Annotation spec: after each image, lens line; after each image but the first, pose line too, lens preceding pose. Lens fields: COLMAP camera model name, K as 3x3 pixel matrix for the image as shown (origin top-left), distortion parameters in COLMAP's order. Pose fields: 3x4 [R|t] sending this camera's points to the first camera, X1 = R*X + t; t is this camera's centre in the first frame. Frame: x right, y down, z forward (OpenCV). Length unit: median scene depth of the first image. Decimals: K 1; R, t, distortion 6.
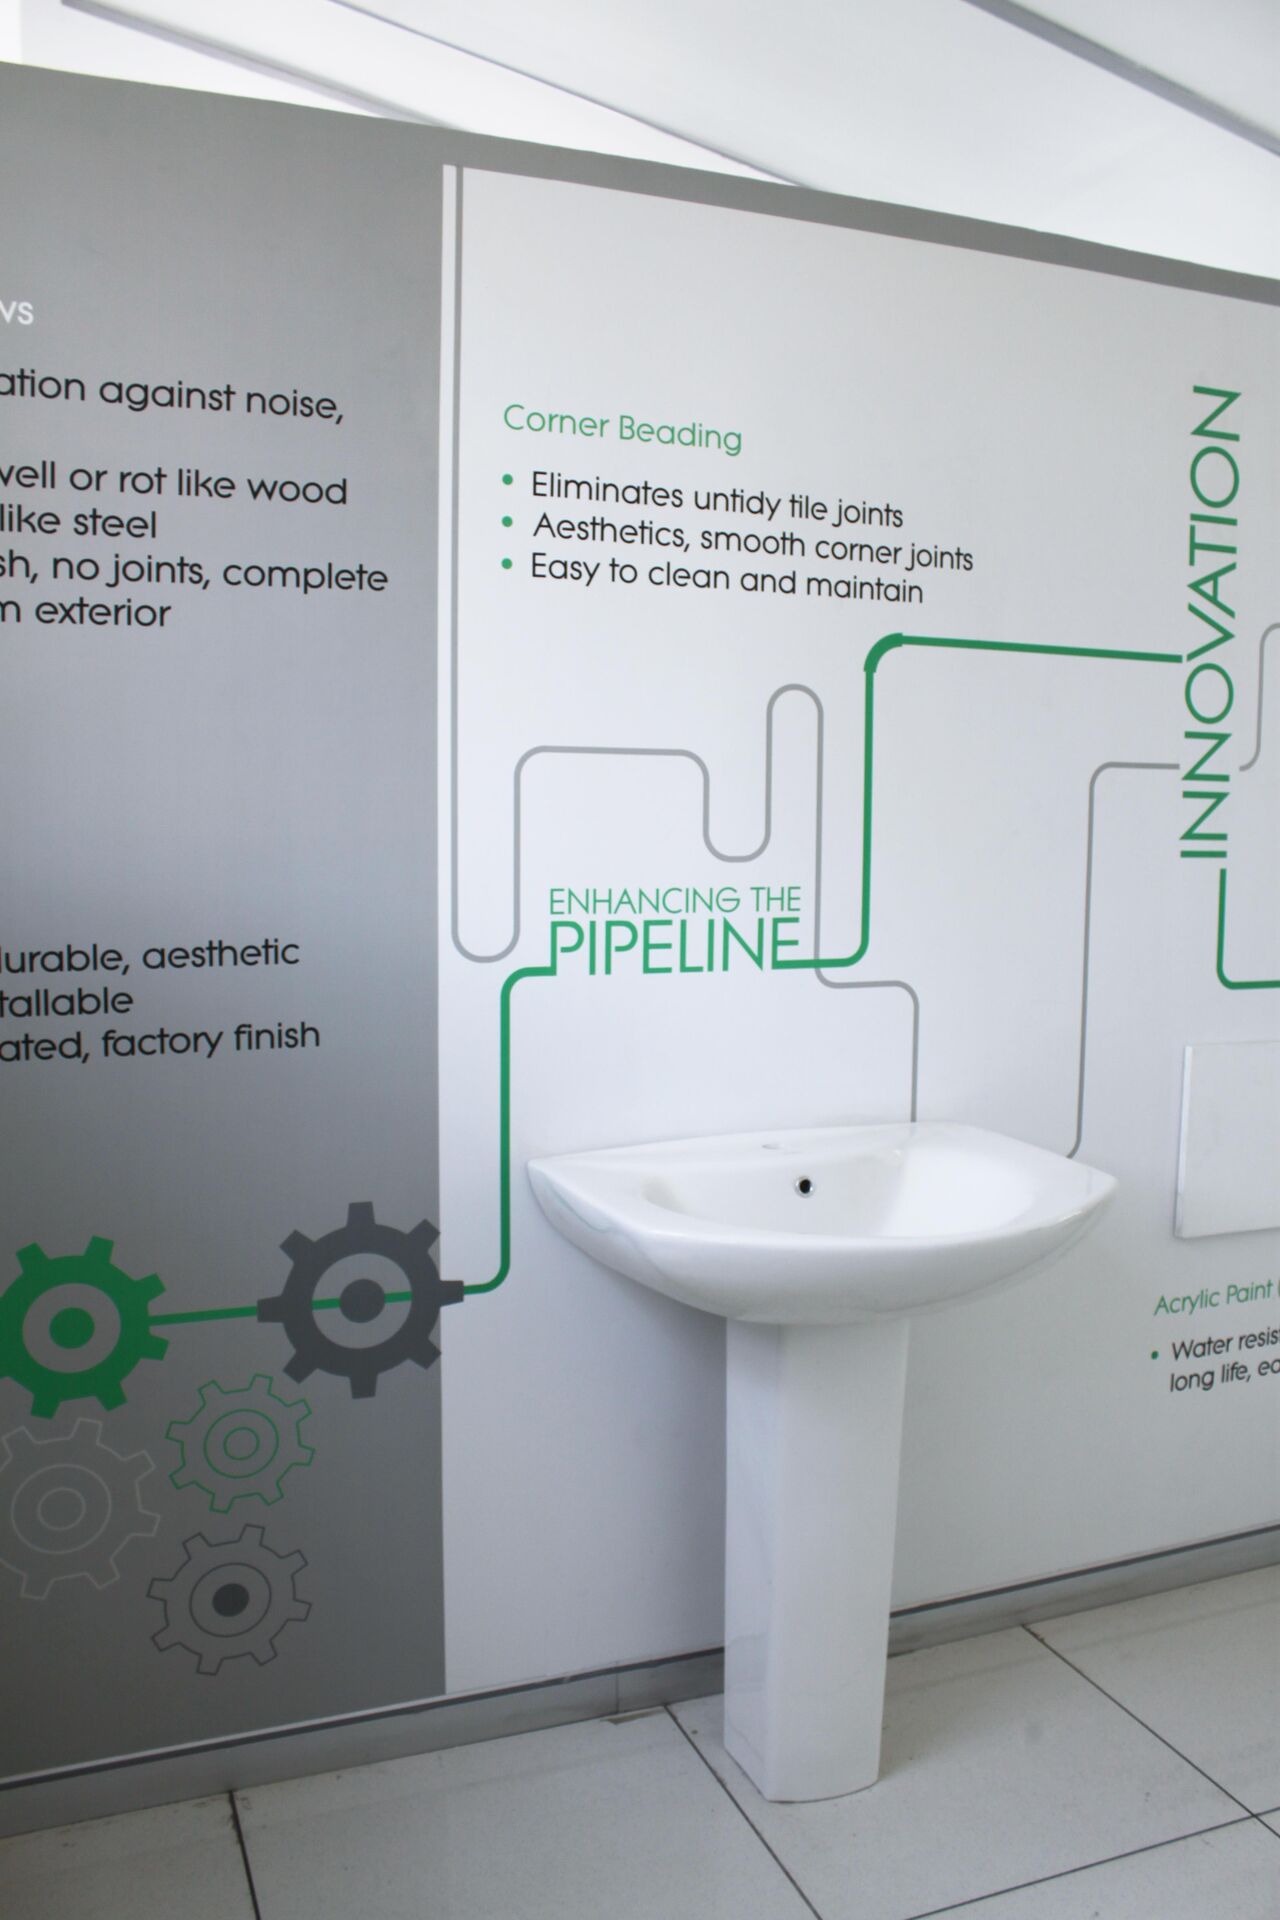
lens RADIAL K [[1591.7, 0, 642.1], [0, 1591.7, 1014.6], [0, 0, 1]] dist [-0.157850, 0.142930]
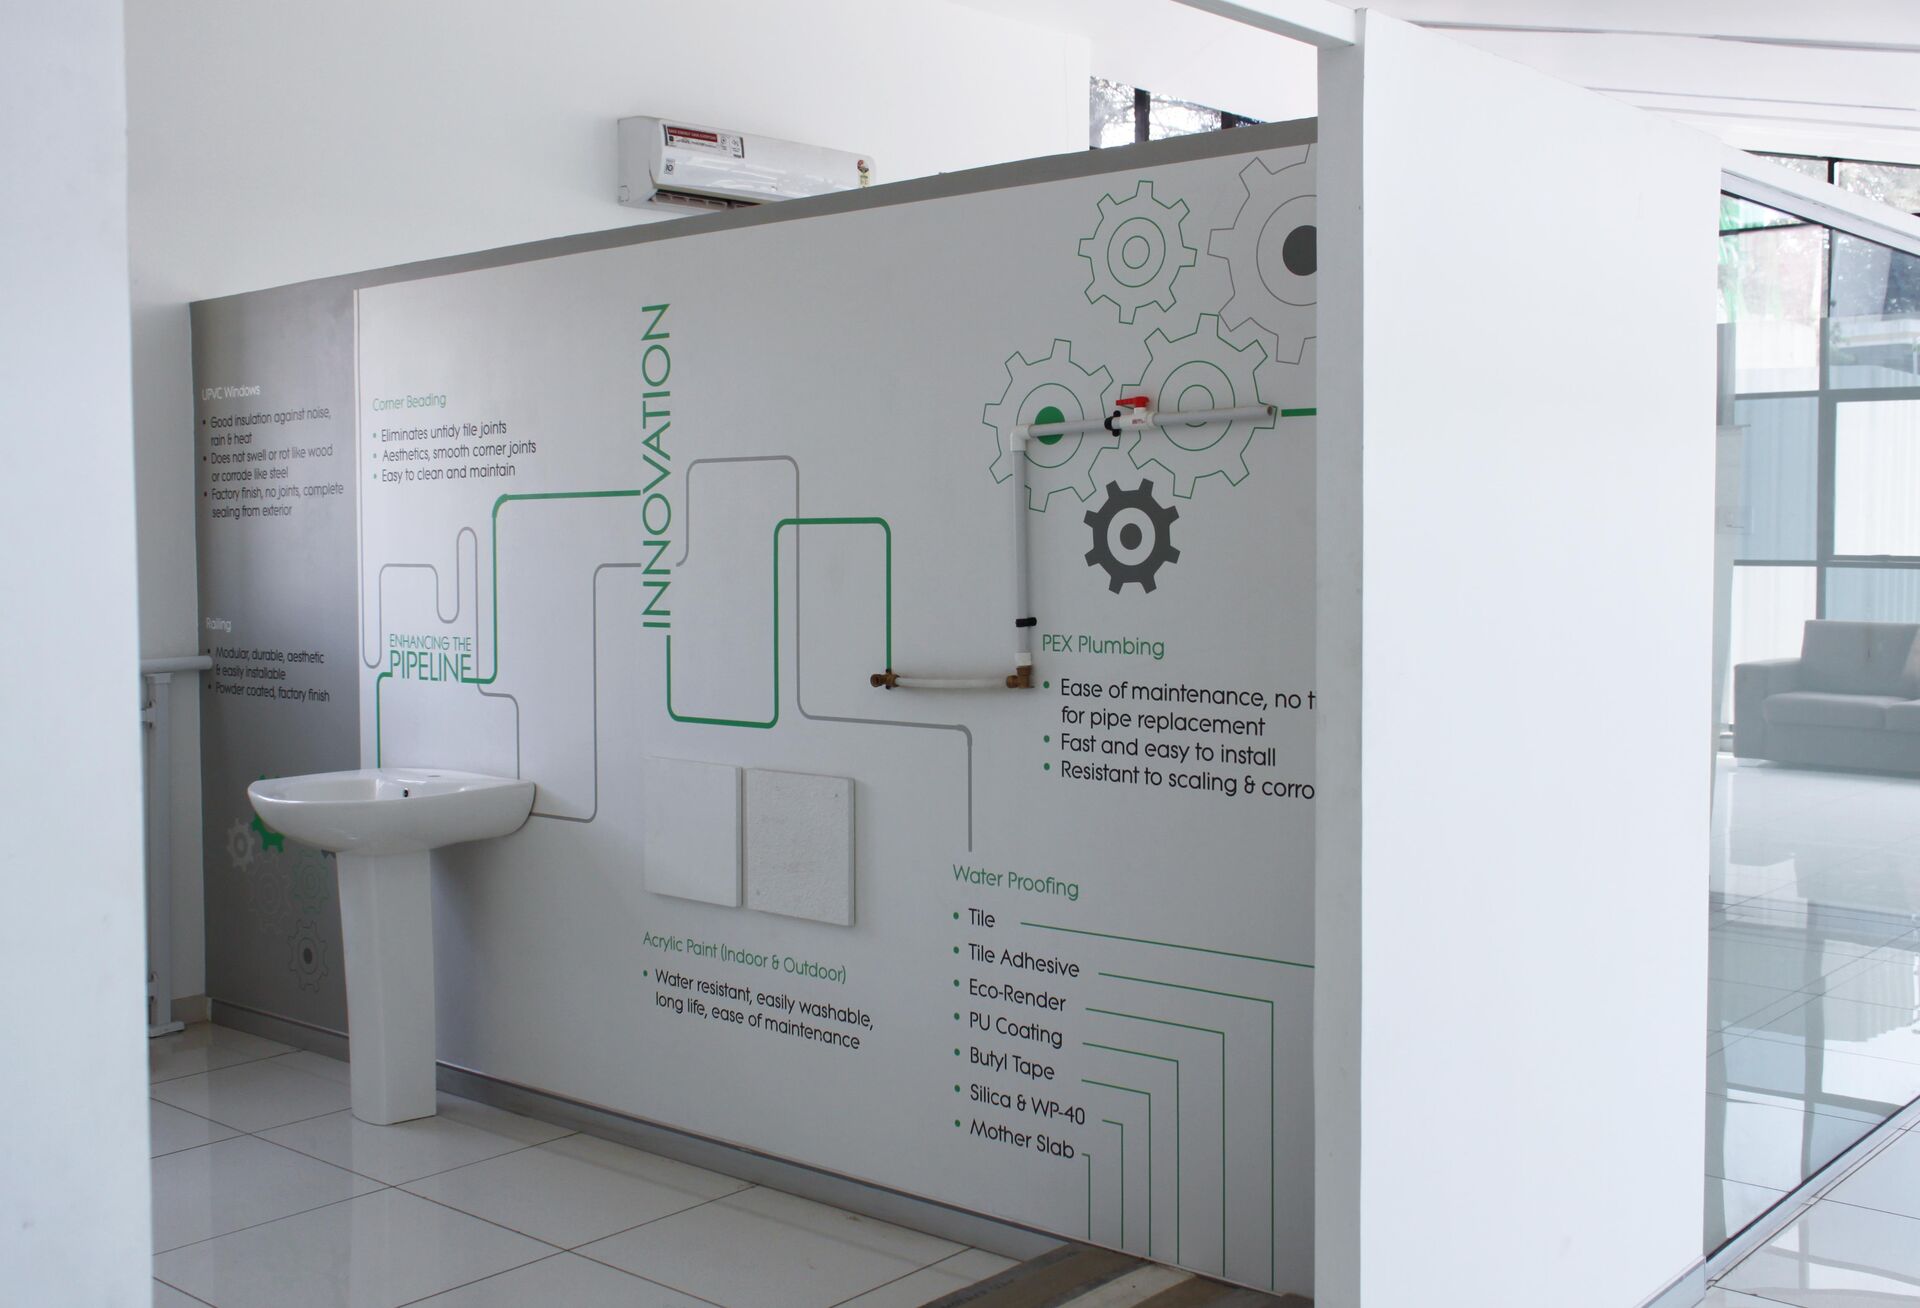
lens RADIAL K [[1987.0, 0, 960.0], [0, 1987.0, 654.0], [0, 0, 1]] dist [-0.009014, 0.001528]
pose [[0.459917, 0.040853, -0.887021, 2.363262], [-0.094981, 0.995473, -0.003400, -0.107156], [0.882867, 0.085814, 0.461716, 0.446995]]
